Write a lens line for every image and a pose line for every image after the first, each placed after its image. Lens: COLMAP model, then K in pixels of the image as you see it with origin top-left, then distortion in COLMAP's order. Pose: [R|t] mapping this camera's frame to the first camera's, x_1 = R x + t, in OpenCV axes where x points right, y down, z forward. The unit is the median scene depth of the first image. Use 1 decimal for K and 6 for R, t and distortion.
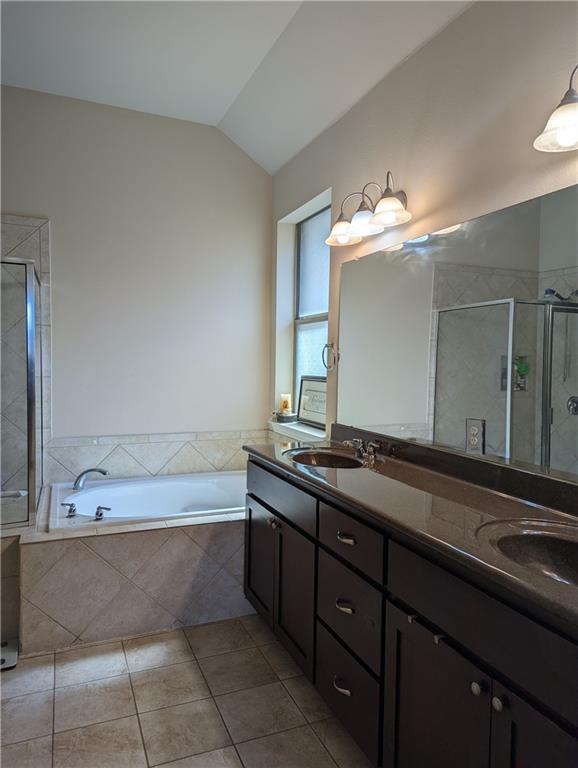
lens RADIAL K [[537.3, 0, 290.5], [0, 537.3, 381.0], [0, 0, 1]] dist [0.057504, -0.052246]
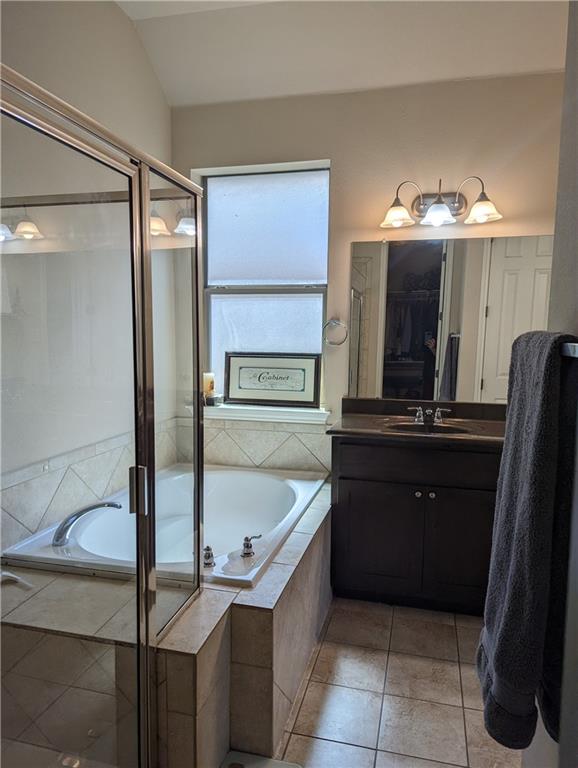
lens RADIAL K [[537.3, 0, 289.3], [0, 537.3, 389.9], [0, 0, 1]] dist [0.057504, -0.052246]
pose [[0.610858, -0.094070, 0.786132, -0.677929], [0.032182, 0.995046, 0.094062, -0.030157], [-0.791086, -0.032159, 0.610859, 0.385731]]
